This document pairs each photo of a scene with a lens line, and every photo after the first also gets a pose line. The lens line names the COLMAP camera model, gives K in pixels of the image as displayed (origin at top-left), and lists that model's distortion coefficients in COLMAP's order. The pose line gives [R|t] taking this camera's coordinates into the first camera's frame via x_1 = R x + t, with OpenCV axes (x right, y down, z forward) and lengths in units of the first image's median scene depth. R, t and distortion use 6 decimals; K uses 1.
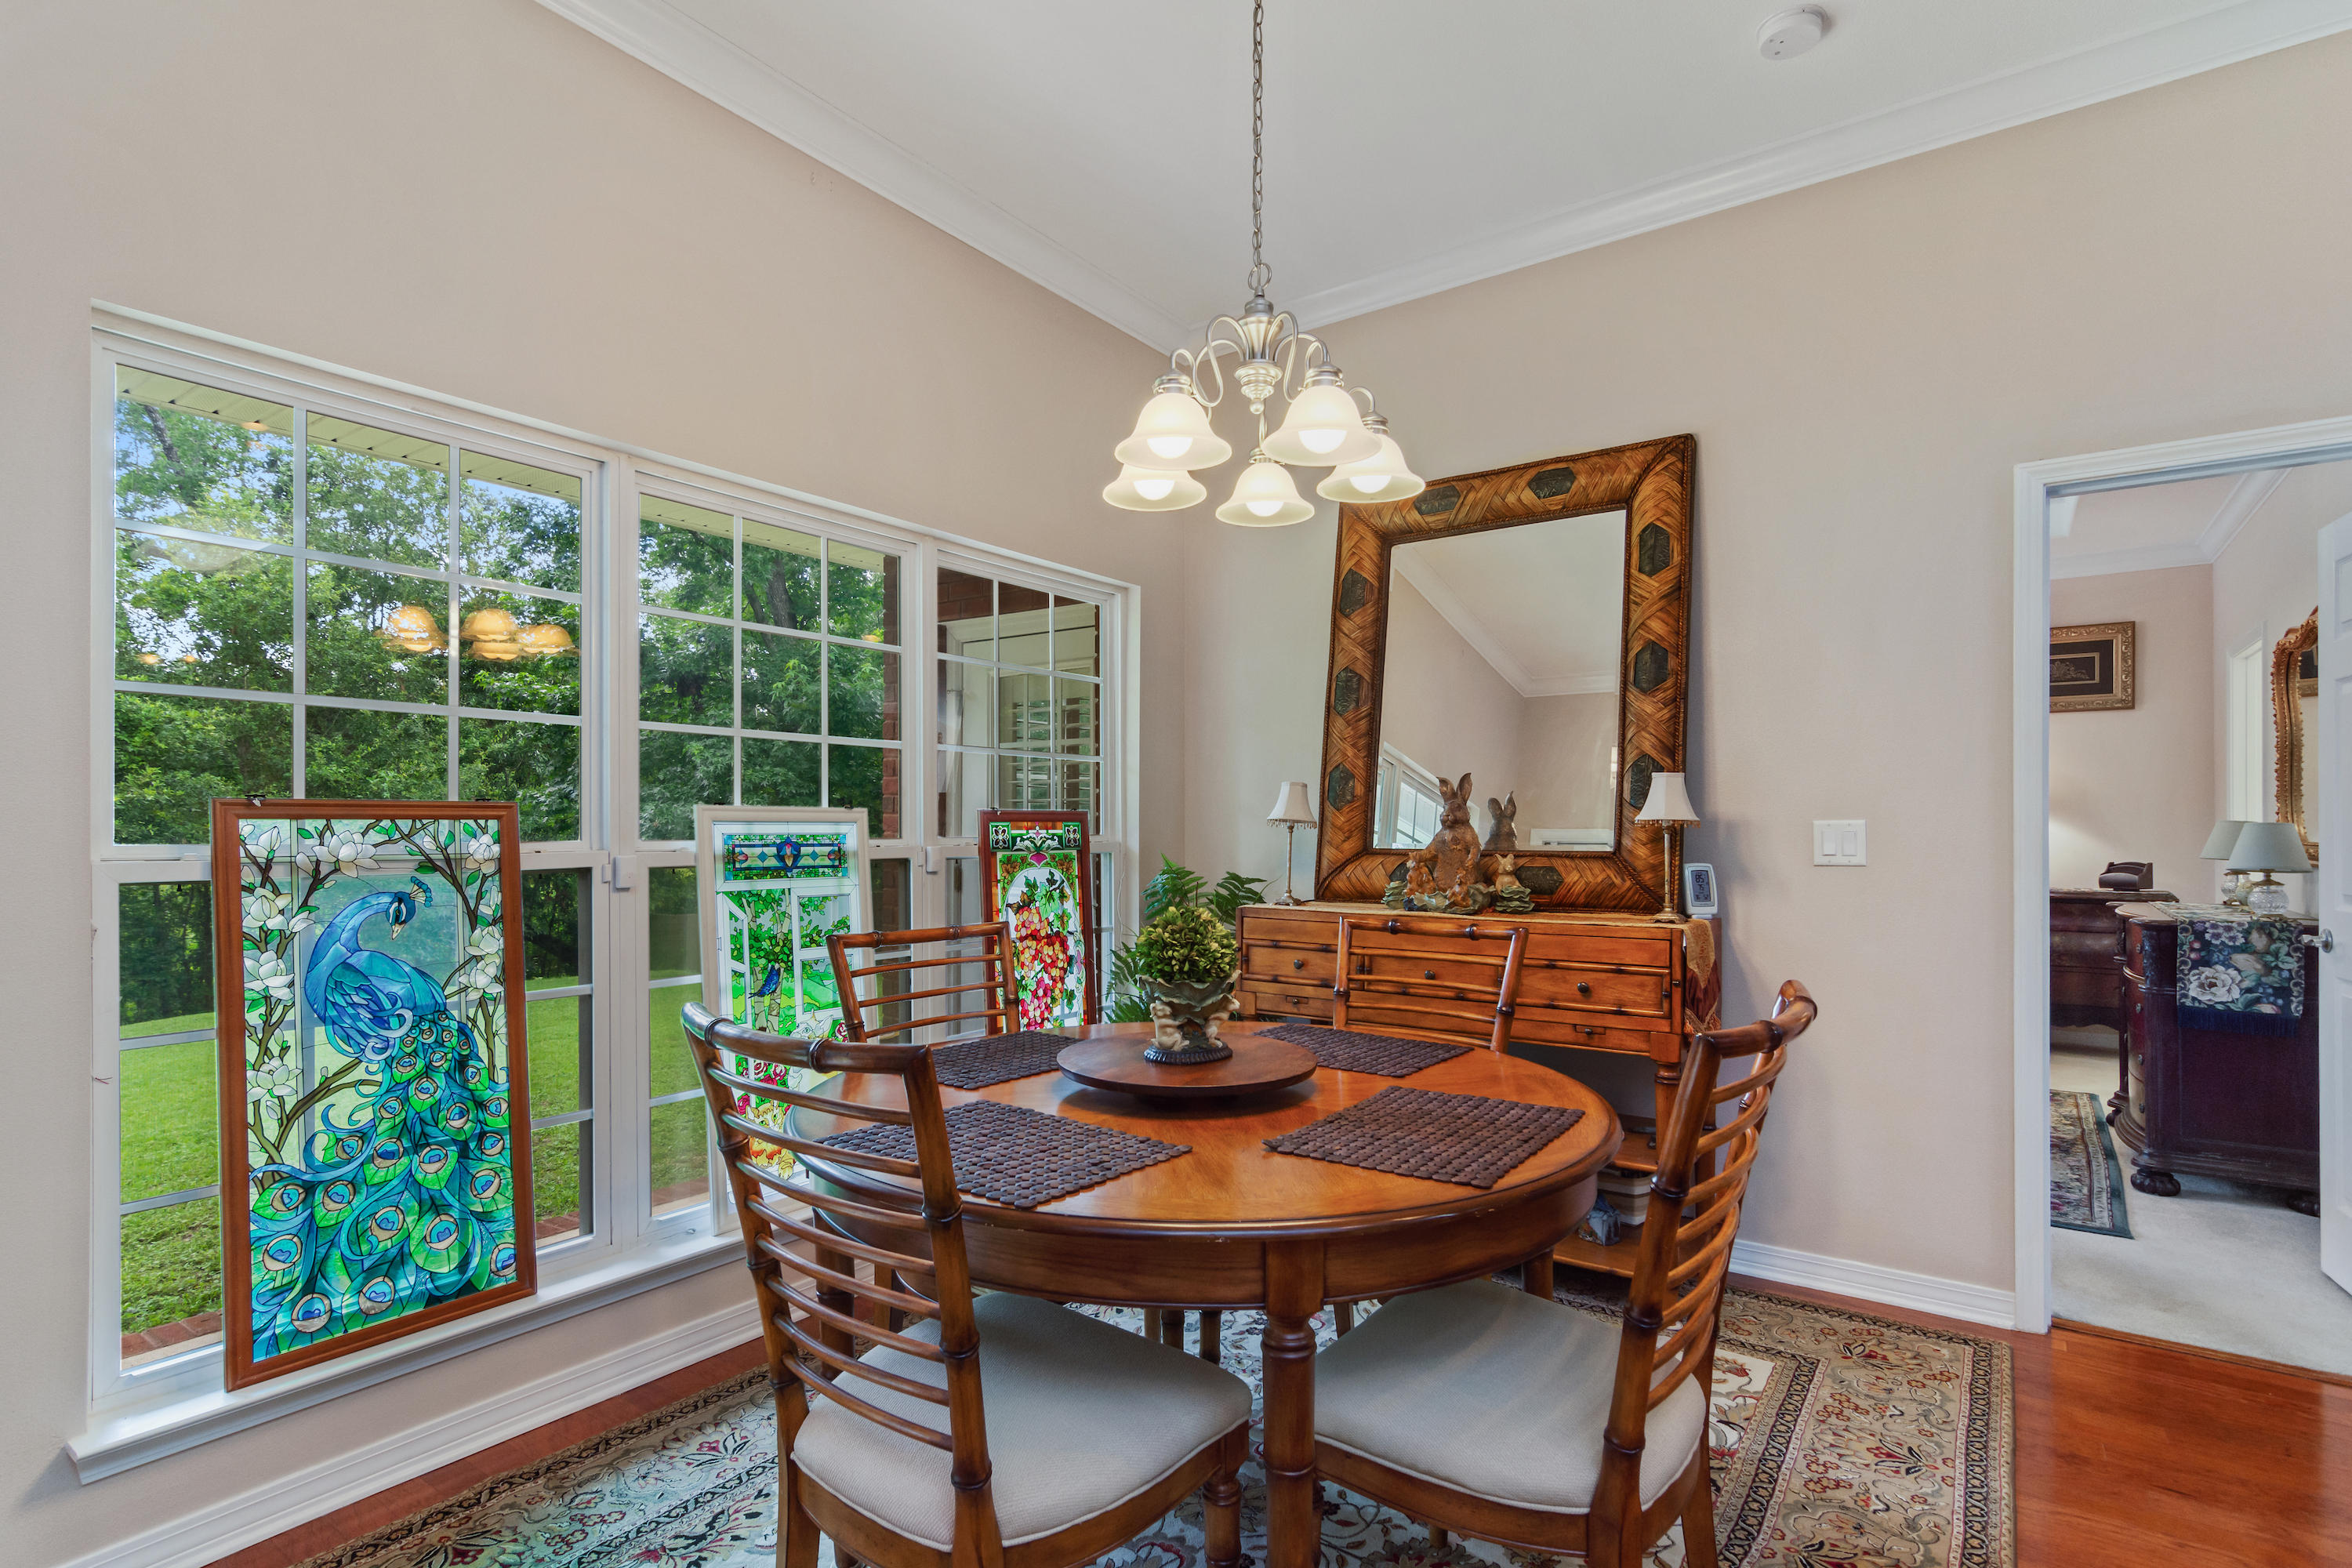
lens RADIAL K [[1157.3, 0, 1162.1], [0, 1157.3, 832.4], [0, 0, 1]] dist [0.001706, -0.000634]
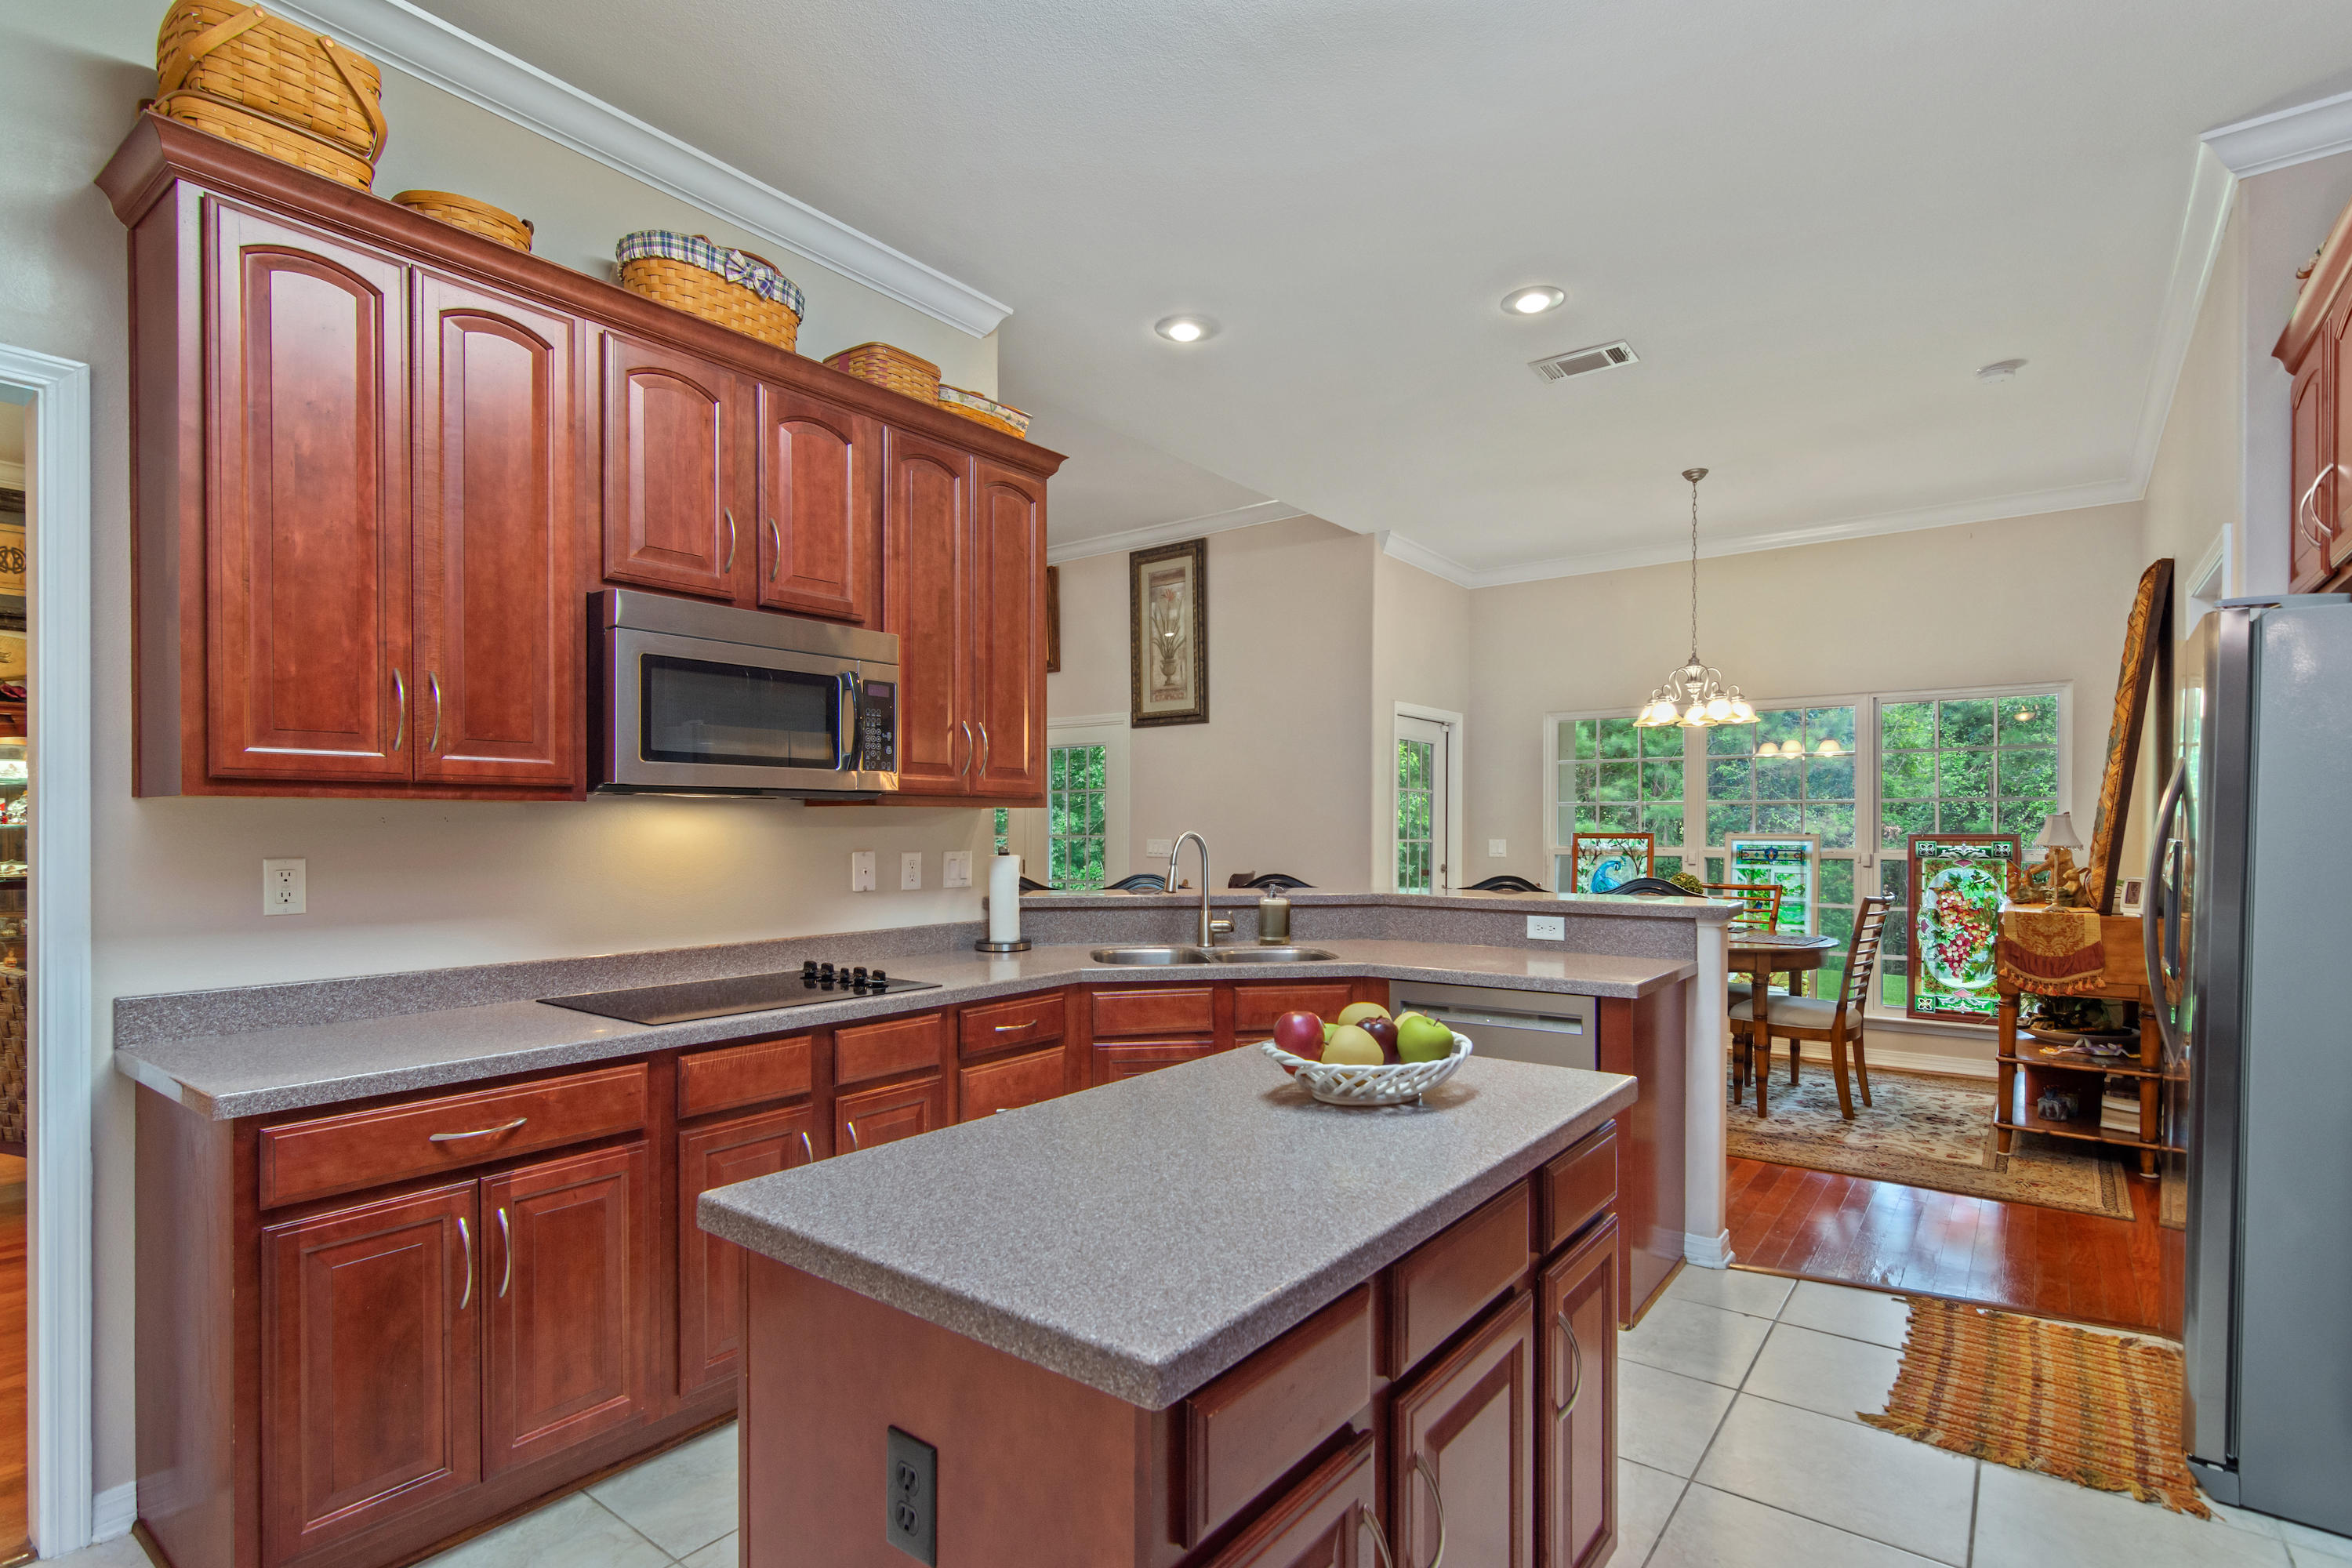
lens RADIAL K [[1157.3, 0, 1158.0], [0, 1157.3, 834.0], [0, 0, 1]] dist [0.001706, -0.000634]
pose [[-0.042701, 0.009099, -0.999046, 2.019758], [-0.005110, 0.999943, 0.009325, -0.036506], [0.999075, 0.005503, -0.042652, -0.126429]]
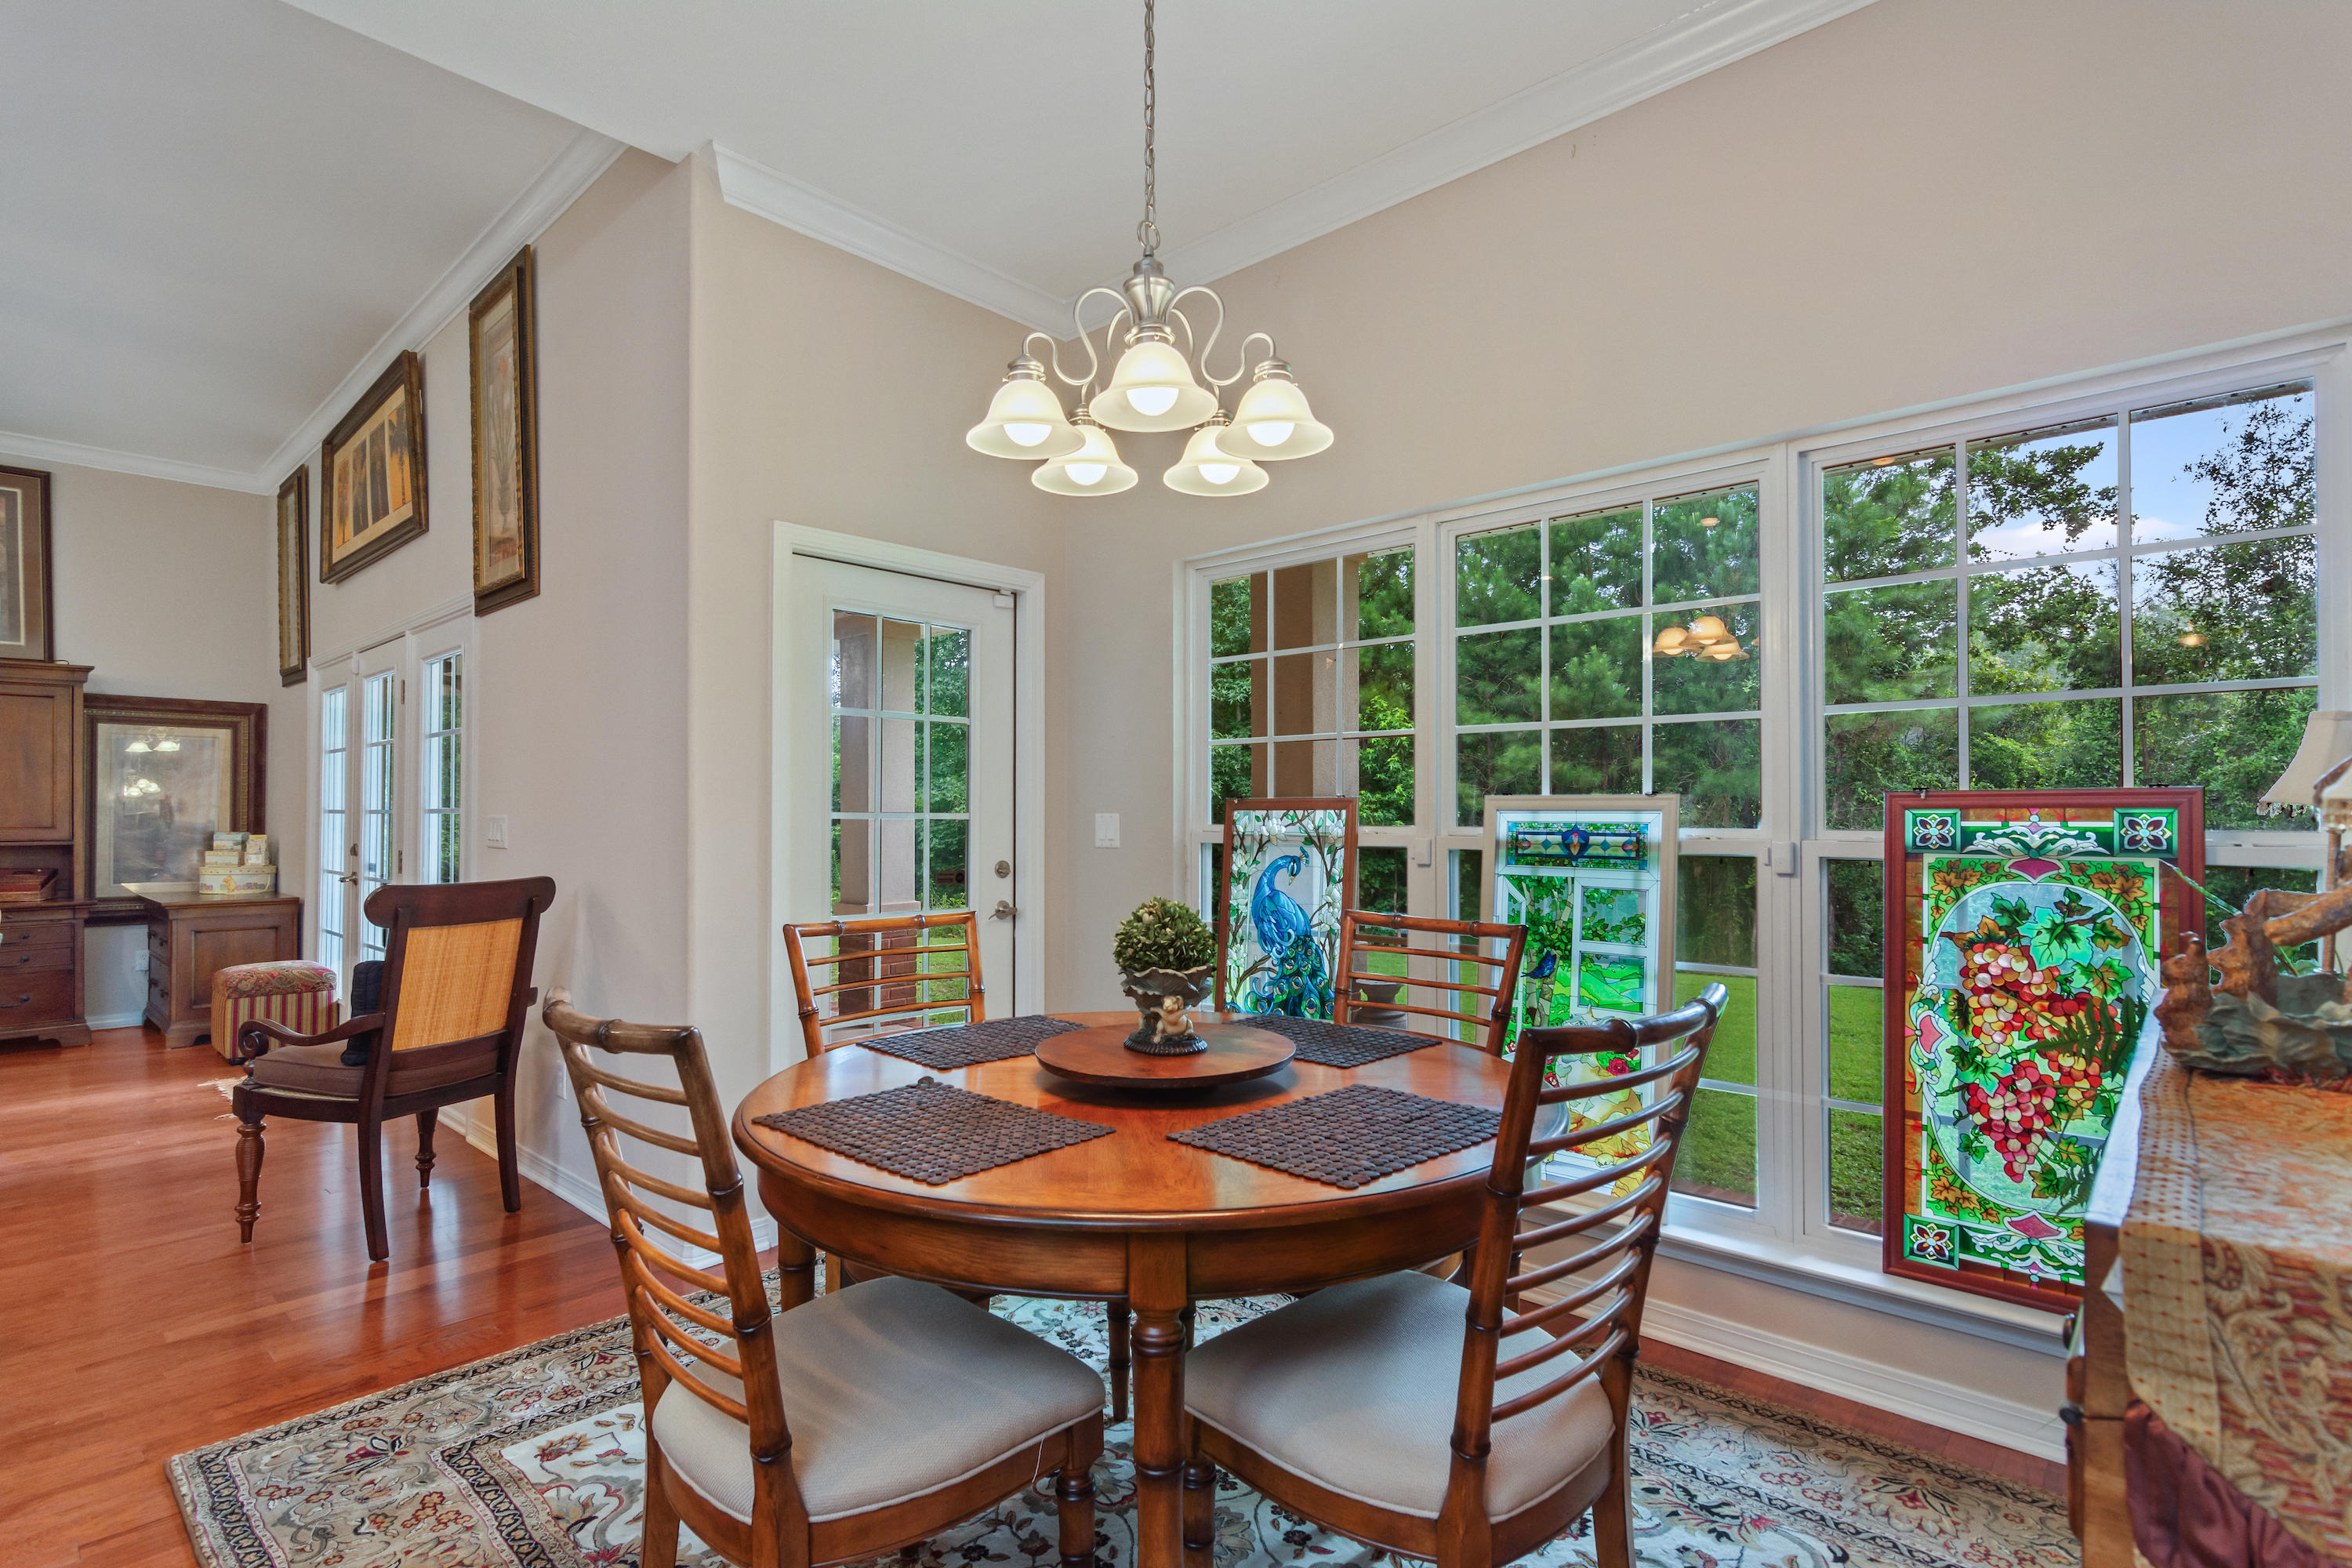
lens RADIAL K [[1157.3, 0, 1161.4], [0, 1157.3, 811.9], [0, 0, 1]] dist [0.001706, -0.000634]
pose [[-0.135905, -0.002071, -0.990720, 0.700618], [-0.005923, 0.999982, -0.001278, -0.004370], [0.990704, 0.005694, -0.135915, 0.773458]]
